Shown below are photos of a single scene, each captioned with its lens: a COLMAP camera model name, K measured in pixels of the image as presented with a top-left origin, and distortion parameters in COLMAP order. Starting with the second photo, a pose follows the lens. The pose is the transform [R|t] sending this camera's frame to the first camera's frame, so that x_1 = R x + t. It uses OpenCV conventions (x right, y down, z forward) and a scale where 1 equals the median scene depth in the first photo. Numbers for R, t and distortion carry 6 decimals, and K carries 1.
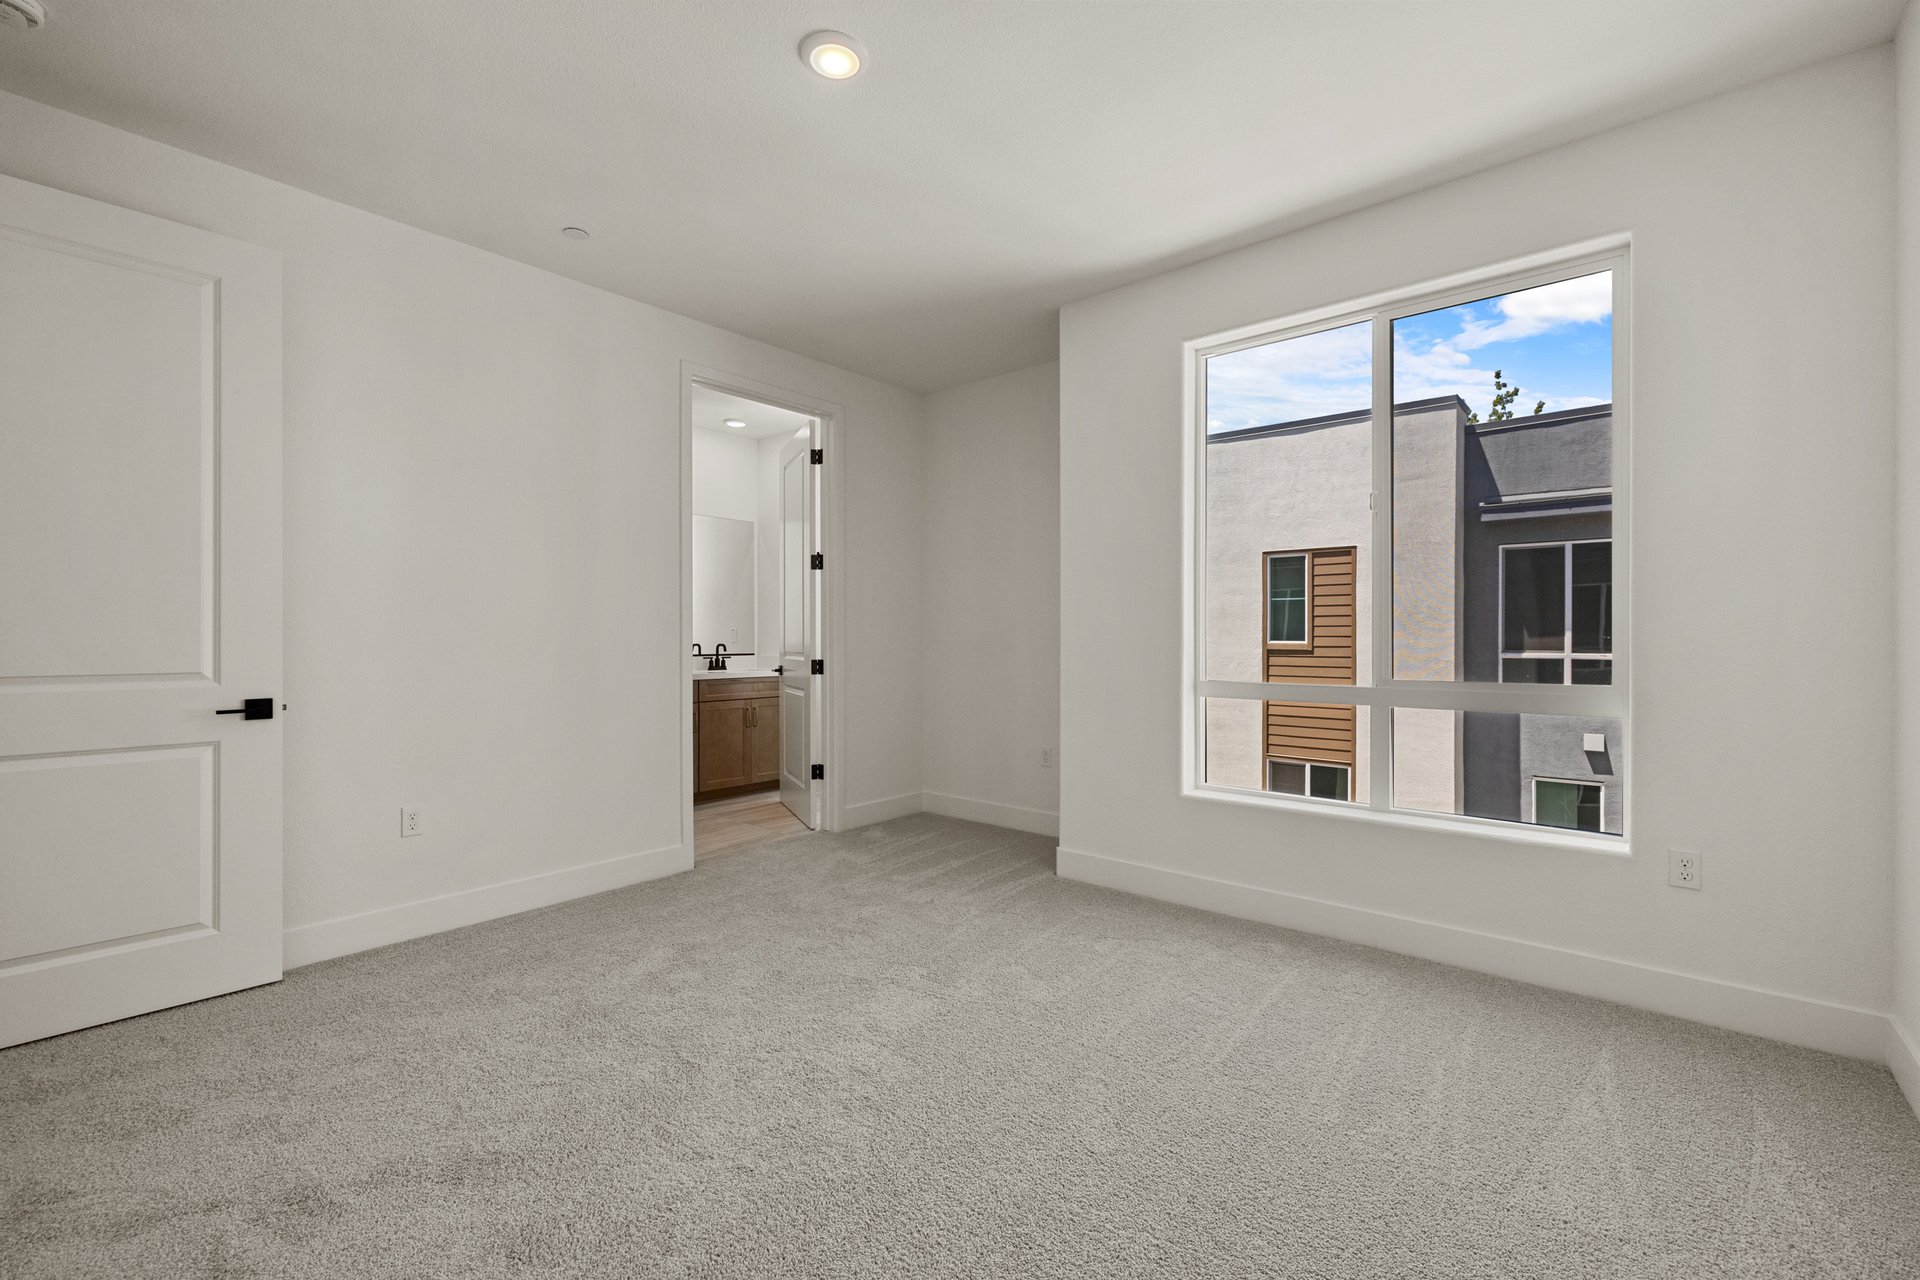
lens RADIAL K [[805.4, 0, 967.3], [0, 805.4, 635.1], [0, 0, 1]] dist [0.001522, 0.000144]
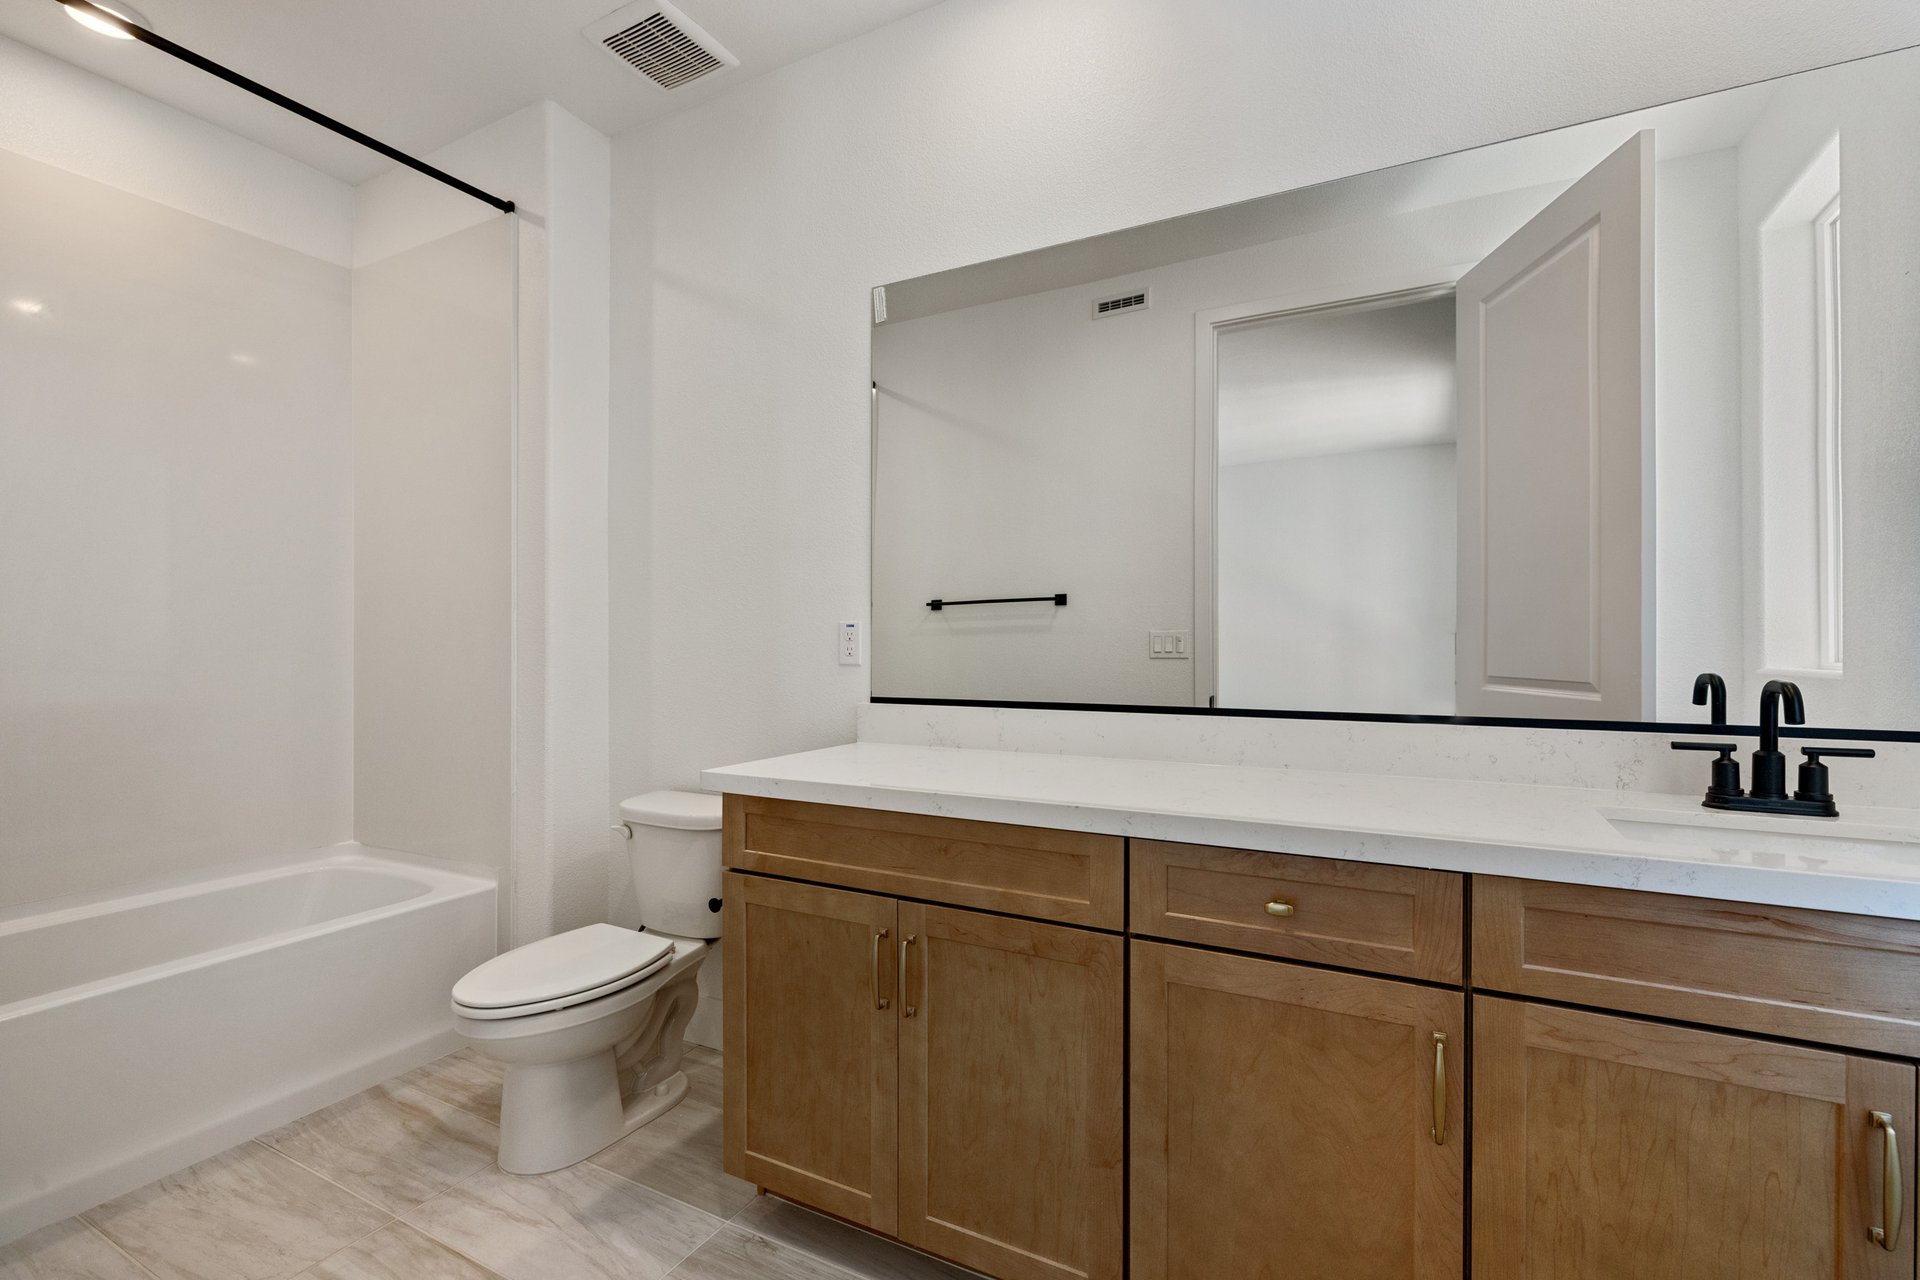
lens RADIAL K [[805.4, 0, 967.3], [0, 805.4, 635.1], [0, 0, 1]] dist [0.001522, 0.000144]
pose [[0.207622, -0.000296, -0.978209, -0.151603], [-0.000043, 1.000000, -0.000312, -0.000934], [0.978209, 0.000107, 0.207622, 0.756259]]
